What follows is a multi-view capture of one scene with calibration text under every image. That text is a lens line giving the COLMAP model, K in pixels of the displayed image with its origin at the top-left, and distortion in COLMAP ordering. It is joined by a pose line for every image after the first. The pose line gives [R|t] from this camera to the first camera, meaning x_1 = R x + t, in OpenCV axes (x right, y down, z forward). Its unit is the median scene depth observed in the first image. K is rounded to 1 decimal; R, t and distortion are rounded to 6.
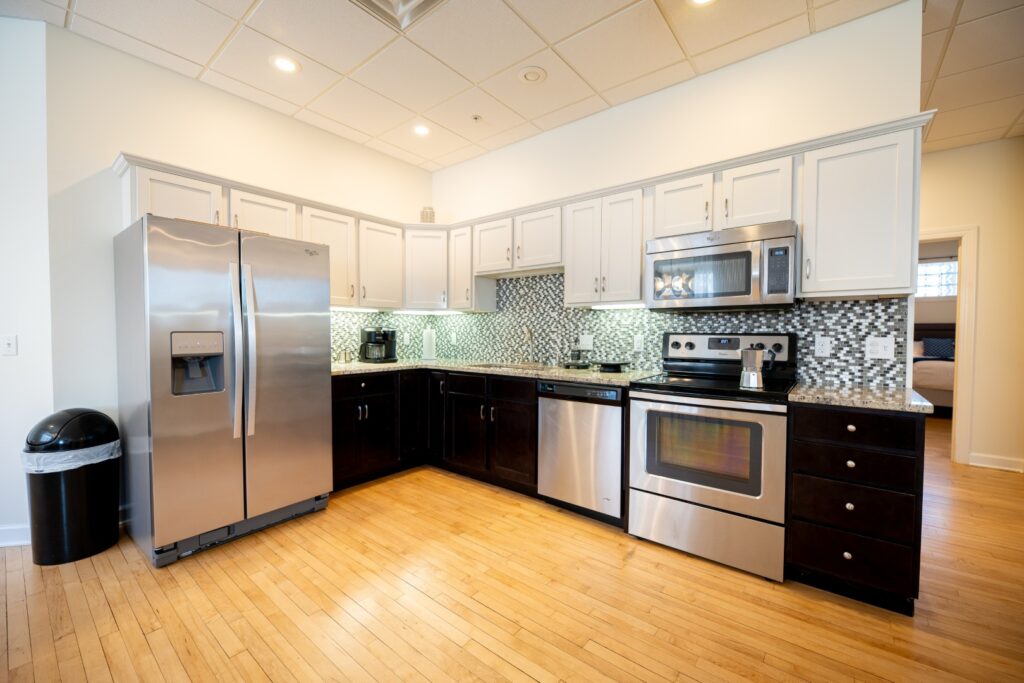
lens RADIAL K [[414.0, 0, 513.1], [0, 414.0, 343.2], [0, 0, 1]] dist [-0.013101, -0.000643]
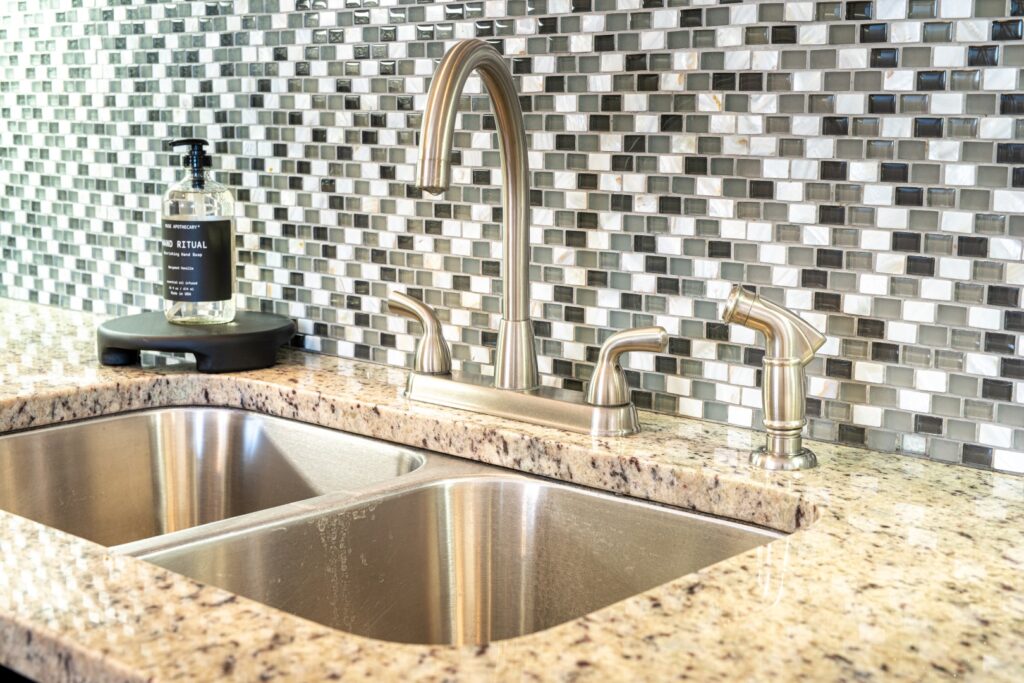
lens RADIAL K [[1450.1, 0, 512.0], [0, 1450.1, 341.8], [0, 0, 1]] dist [-0.017429, 0.000000]
pose [[0.998805, 0.009544, -0.047940, 0.060616], [-0.003004, 0.990885, 0.134673, -0.013009], [0.048789, -0.134368, 0.989730, 0.650887]]
